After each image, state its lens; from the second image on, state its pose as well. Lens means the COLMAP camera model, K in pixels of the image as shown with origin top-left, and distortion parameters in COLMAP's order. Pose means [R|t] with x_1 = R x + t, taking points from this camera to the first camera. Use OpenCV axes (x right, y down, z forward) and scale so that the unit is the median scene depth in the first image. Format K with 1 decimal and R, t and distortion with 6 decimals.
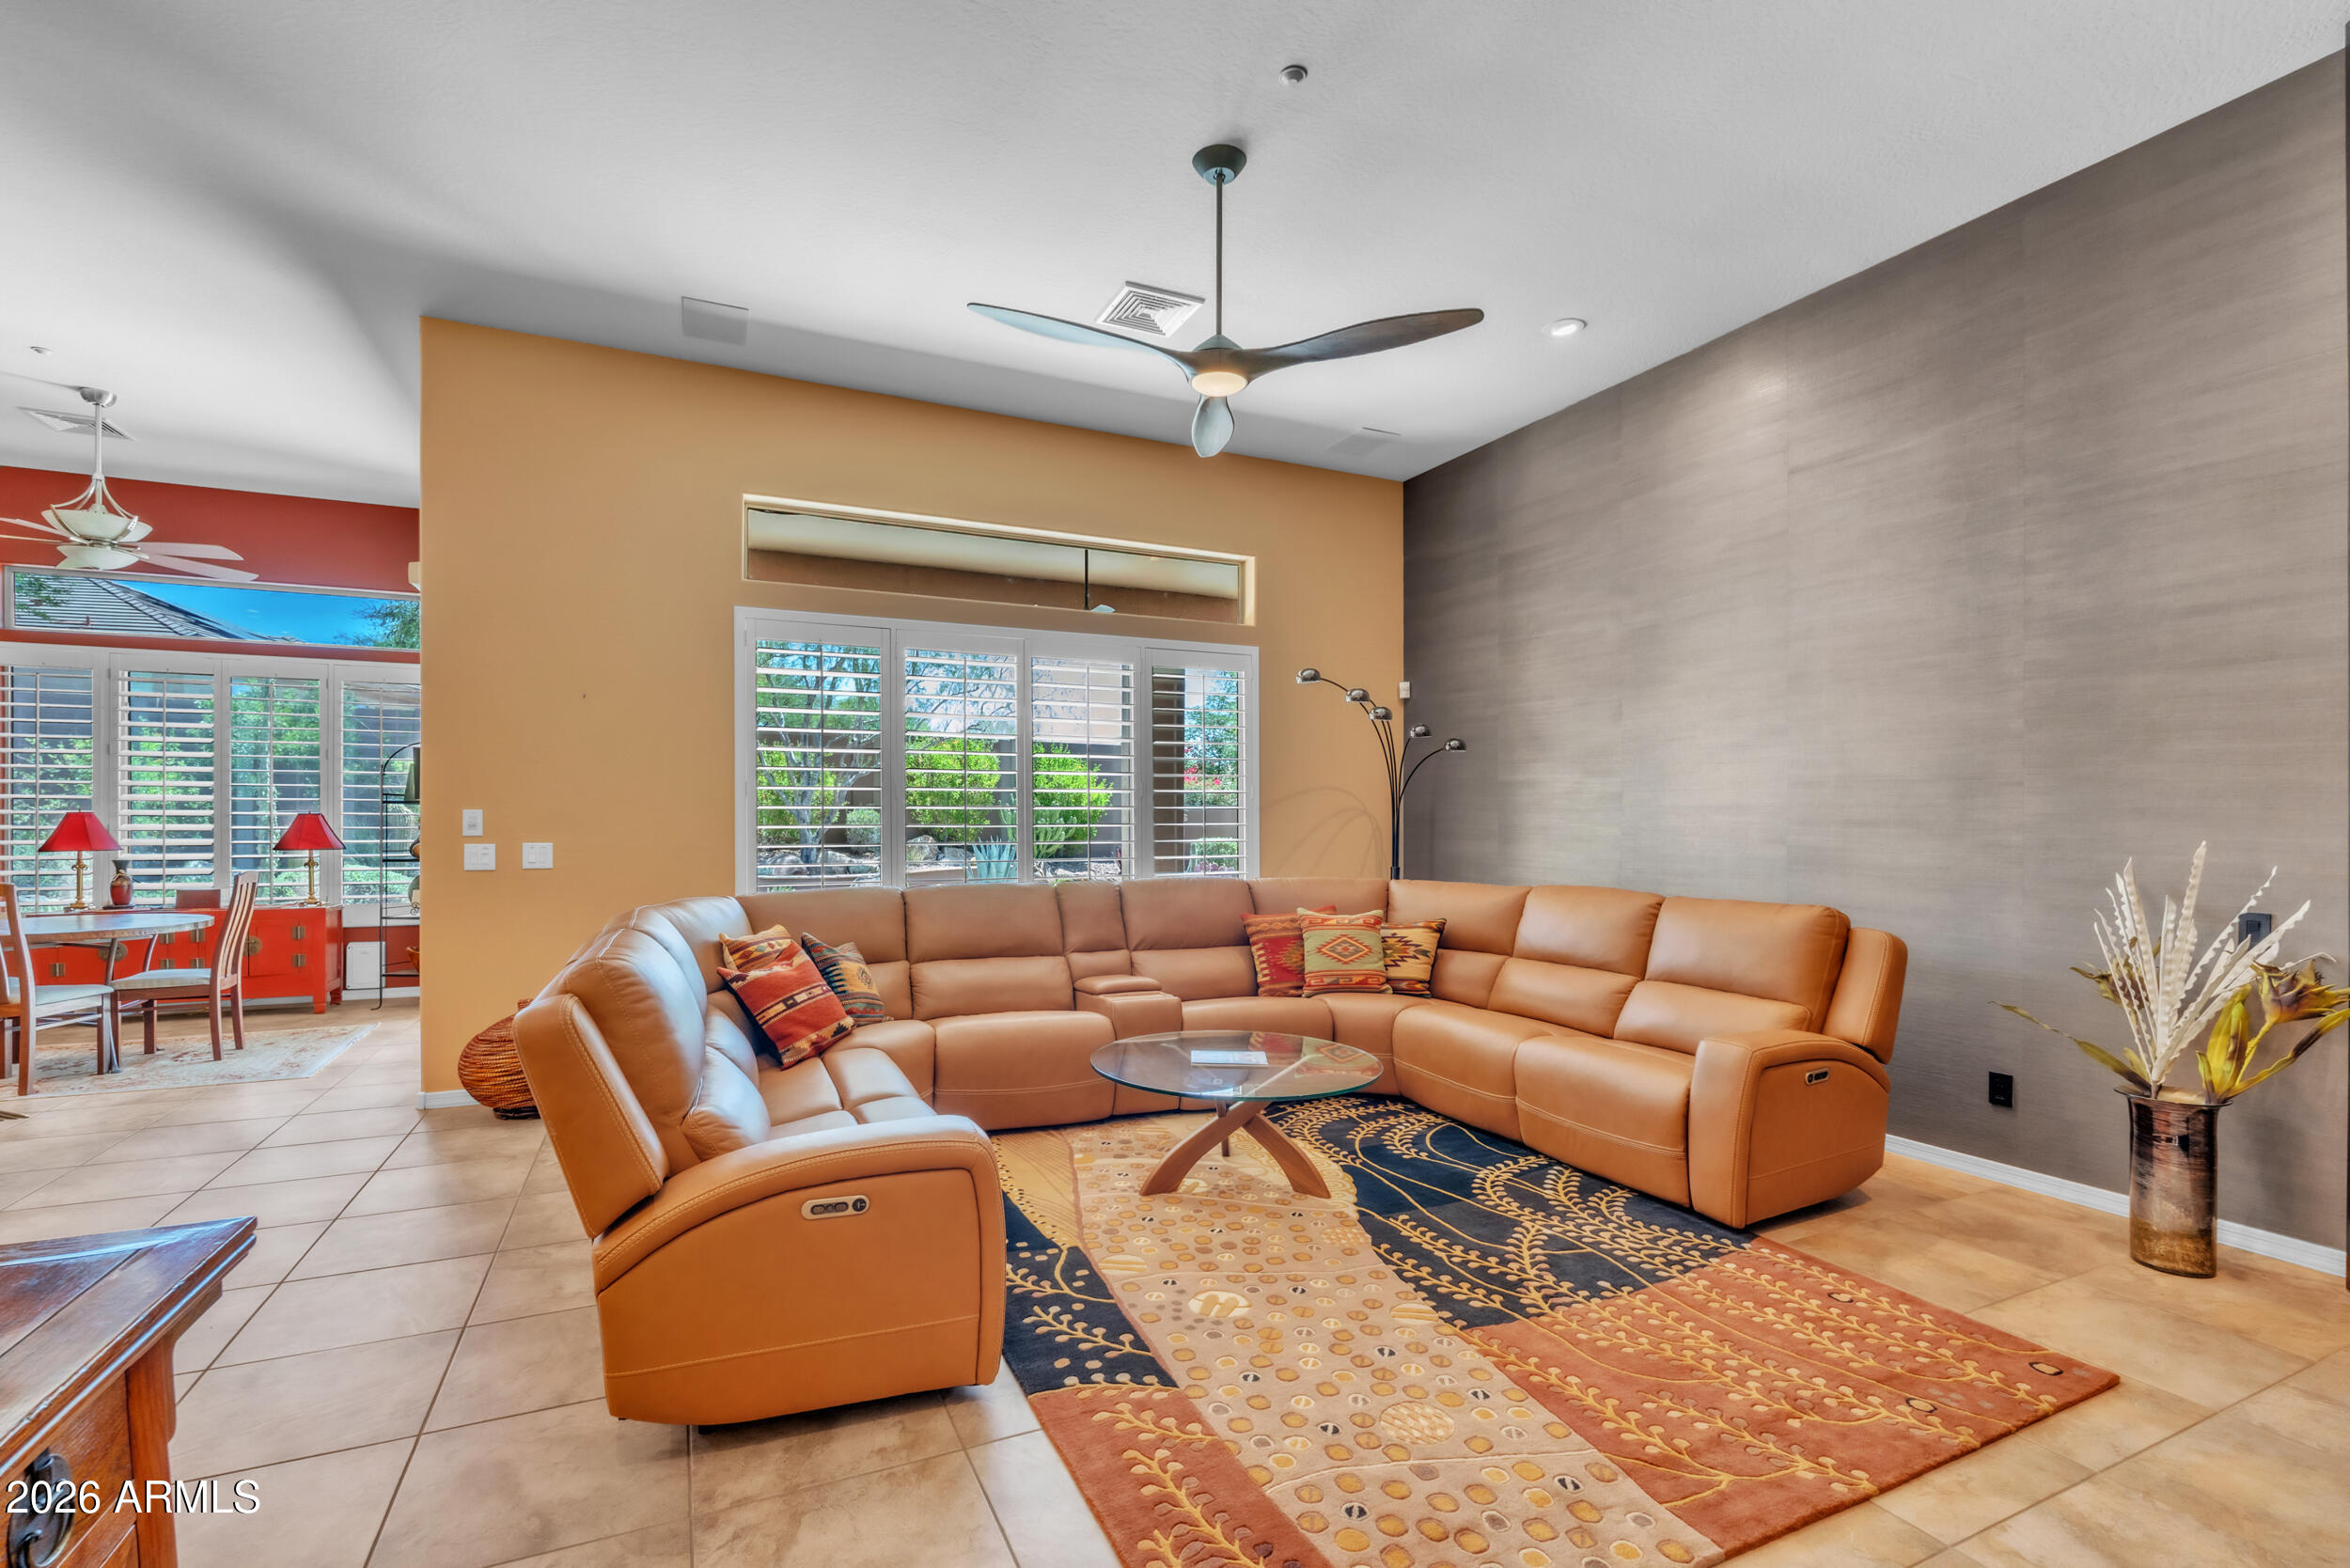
lens RADIAL K [[1045.8, 0, 1176.3], [0, 1045.8, 820.9], [0, 0, 1]] dist [-0.011298, 0.002428]
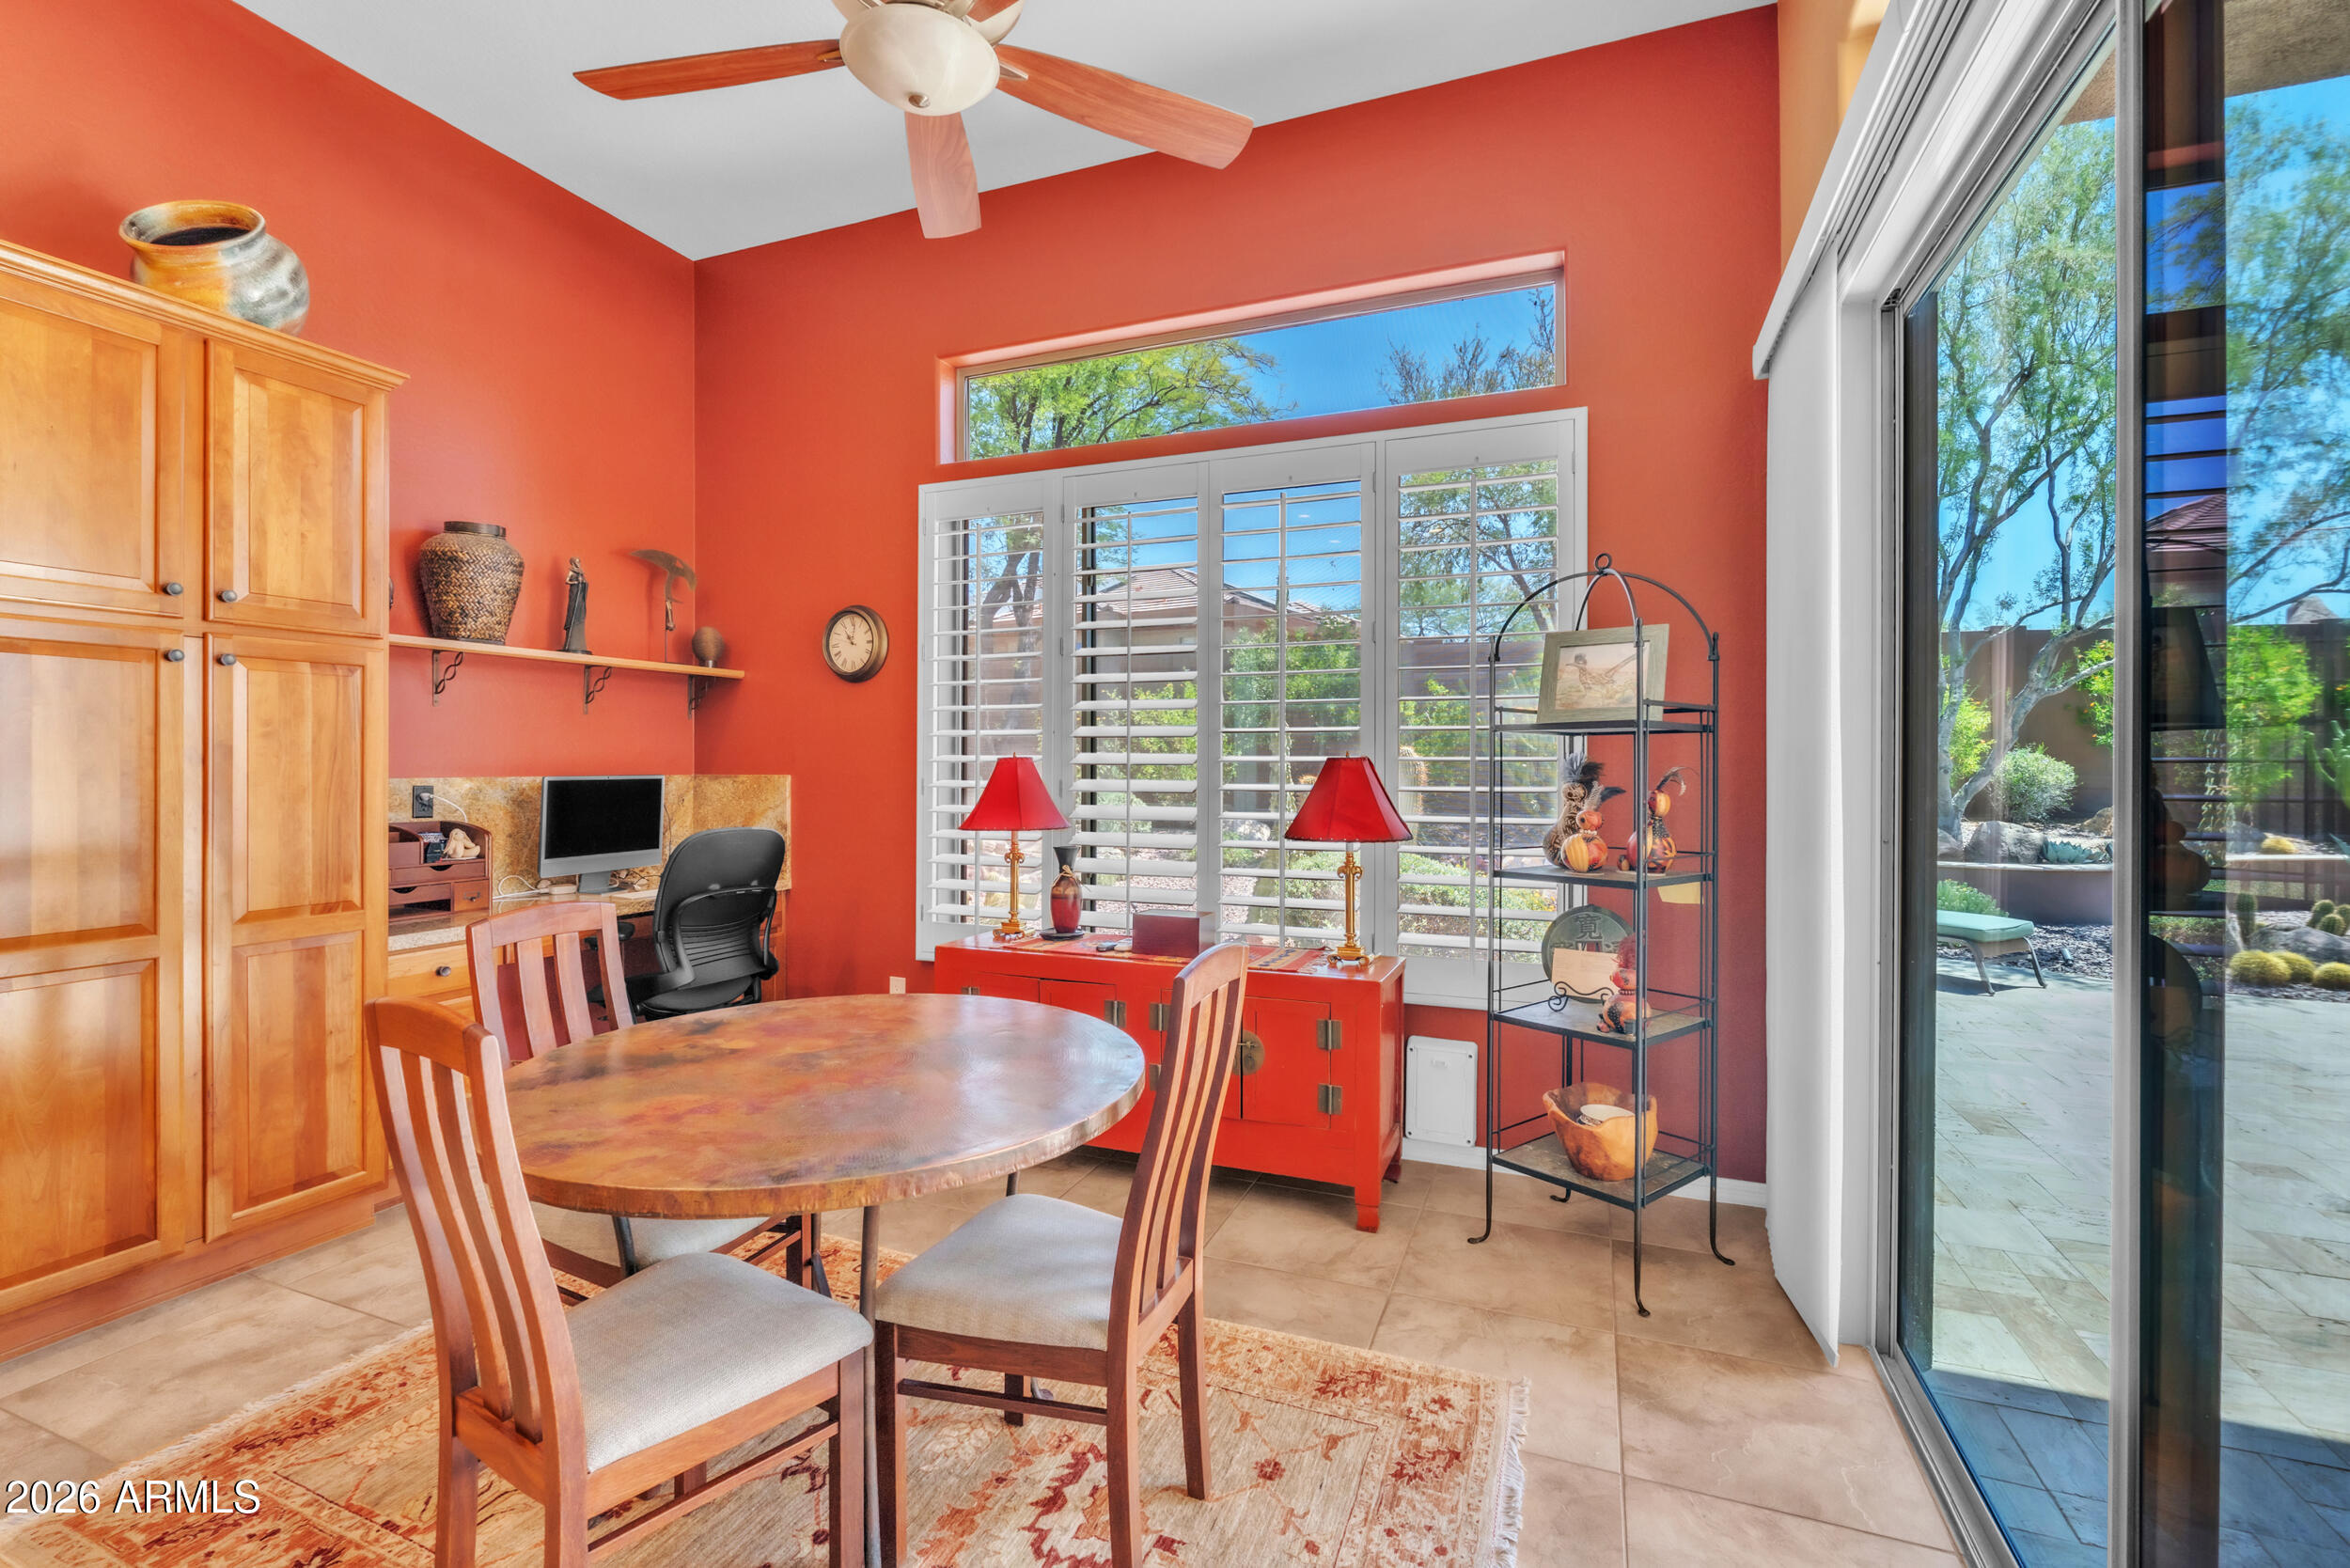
lens RADIAL K [[1045.8, 0, 1161.8], [0, 1045.8, 764.5], [0, 0, 1]] dist [-0.011298, 0.002428]
pose [[0.667944, -0.005157, -0.744194, -1.210901], [0.001617, 0.999984, -0.005478, -0.003286], [0.744210, 0.002456, 0.667941, 1.400241]]
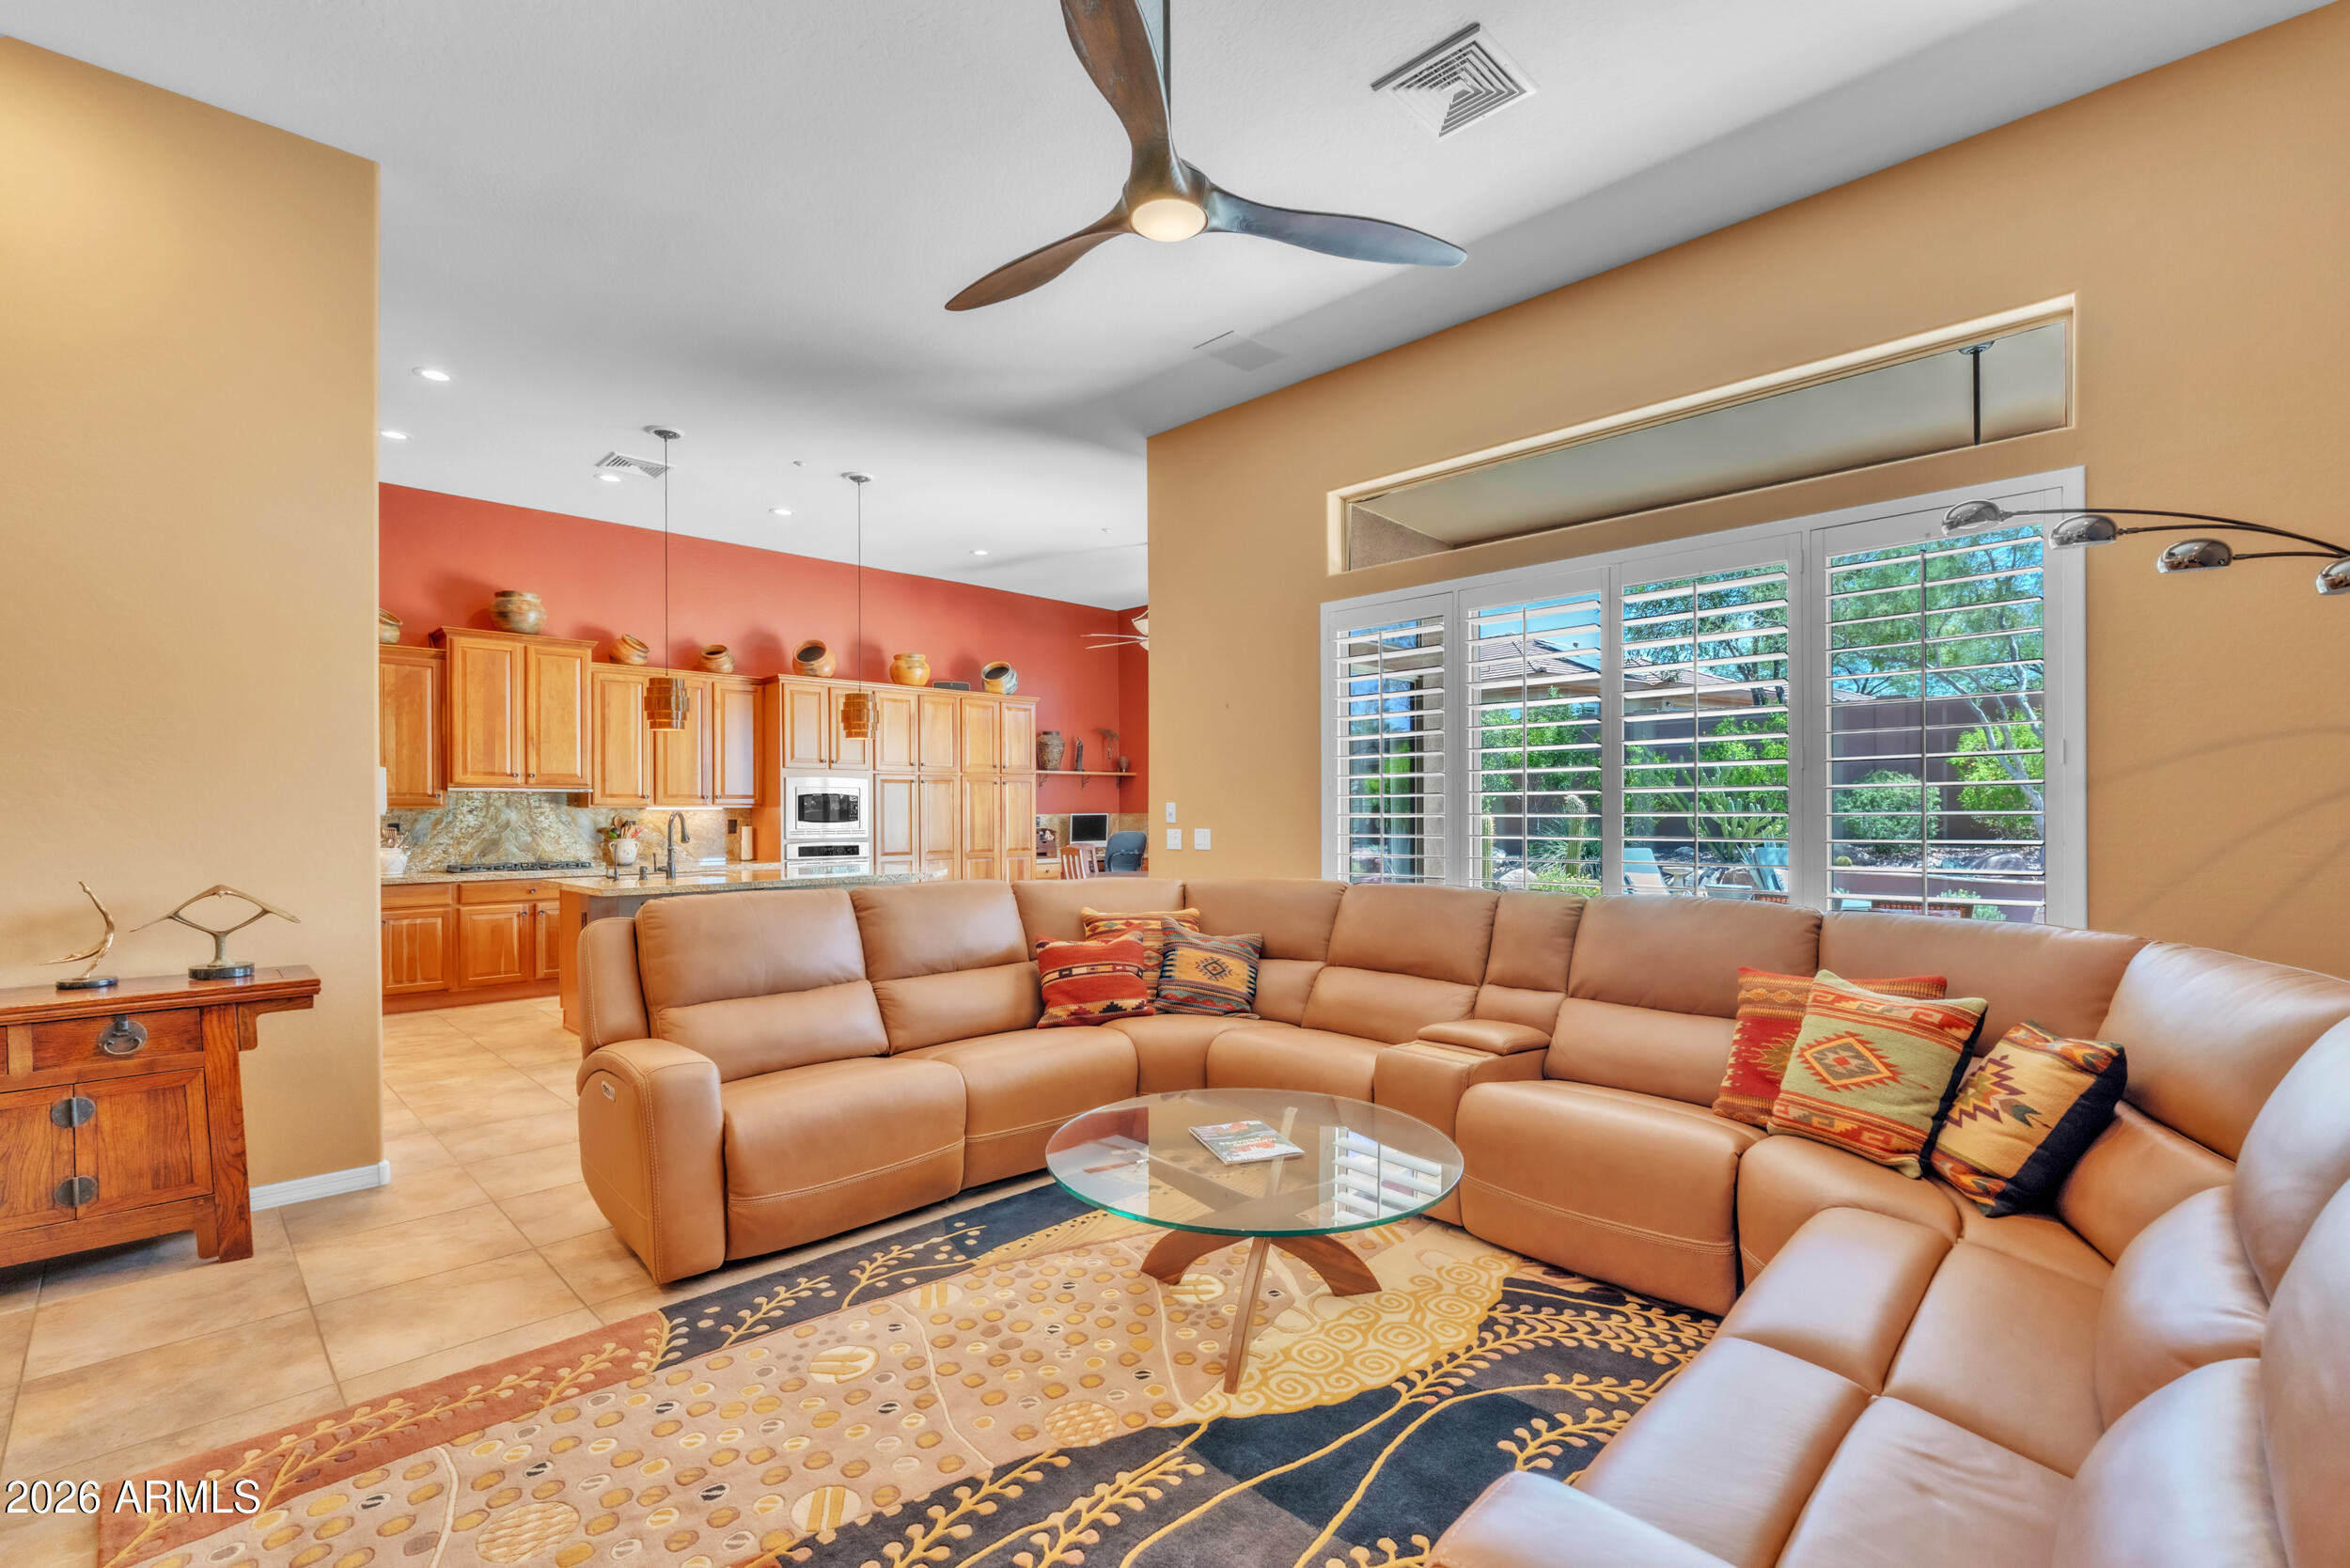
lens RADIAL K [[1045.8, 0, 1179.2], [0, 1045.8, 808.6], [0, 0, 1]] dist [-0.011298, 0.002428]
pose [[0.339453, -0.006520, -0.940600, 0.818636], [0.001355, 0.999978, -0.006443, 0.007452], [0.940622, 0.000912, 0.339455, 0.833200]]
